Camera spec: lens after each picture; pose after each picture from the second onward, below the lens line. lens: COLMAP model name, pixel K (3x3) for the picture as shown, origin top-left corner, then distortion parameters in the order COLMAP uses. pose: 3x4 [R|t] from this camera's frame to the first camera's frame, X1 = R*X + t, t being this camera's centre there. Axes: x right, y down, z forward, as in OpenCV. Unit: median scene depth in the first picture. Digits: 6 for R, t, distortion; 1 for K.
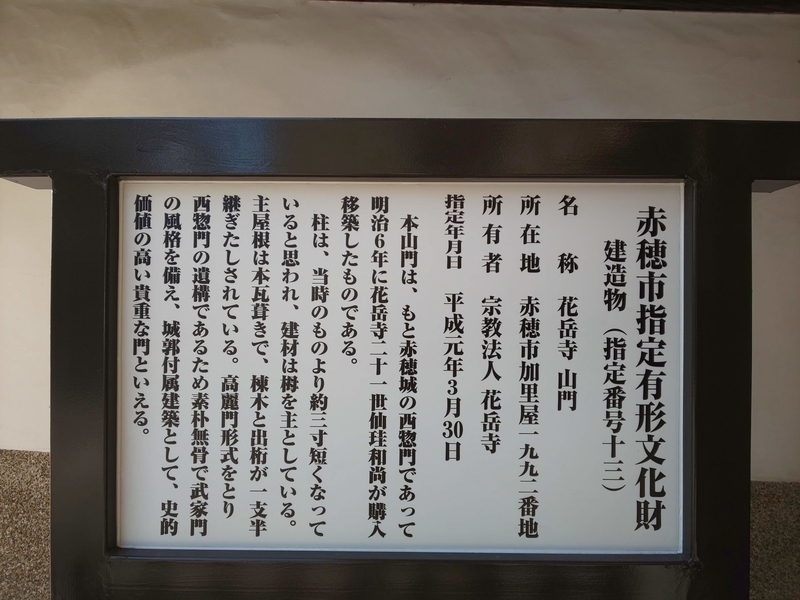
lens RADIAL K [[467.6, 0, 400.0], [0, 467.6, 300.0], [0, 0, 1]] dist [-0.002341, -0.000357]
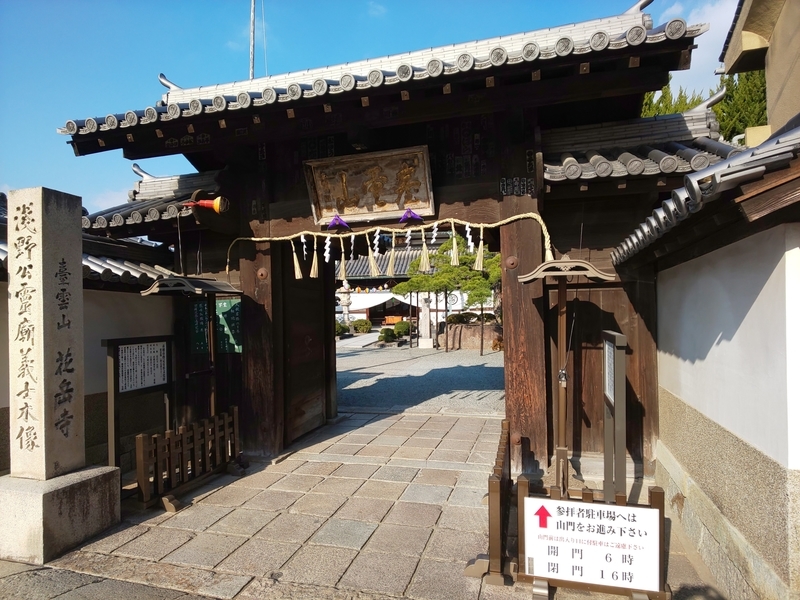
lens RADIAL K [[477.7, 0, 400.0], [0, 477.7, 300.0], [0, 0, 1]] dist [-0.002440, -0.001936]
pose [[0.207500, 0.023506, 0.977953, -7.450578], [0.018063, 0.999449, -0.027855, -0.715441], [-0.978068, 0.023445, 0.206961, -5.308551]]
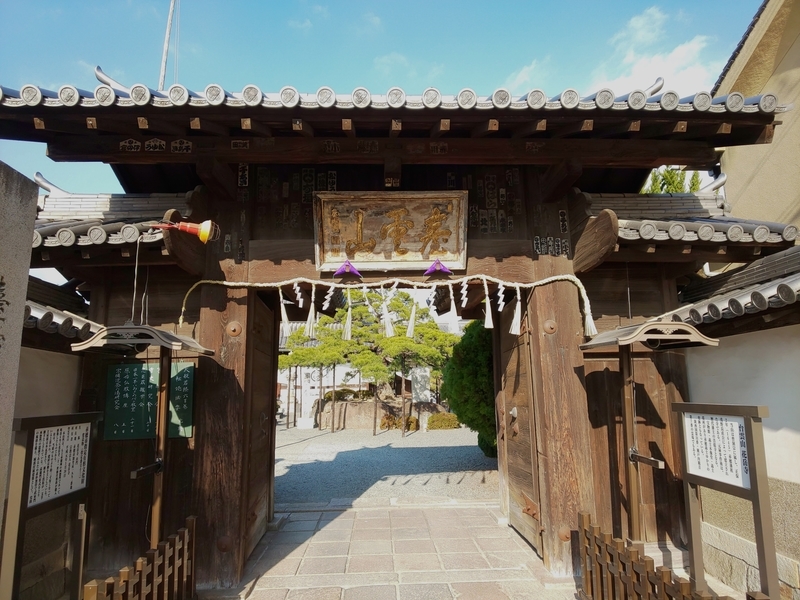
lens RADIAL K [[479.5, 0, 400.0], [0, 479.5, 300.0], [0, 0, 1]] dist [0.000700, -0.014058]
pose [[-0.109975, 0.182621, 0.977013, -6.113289], [0.011833, 0.983147, -0.182436, -0.626643], [-0.993864, -0.008502, -0.110283, -2.252446]]
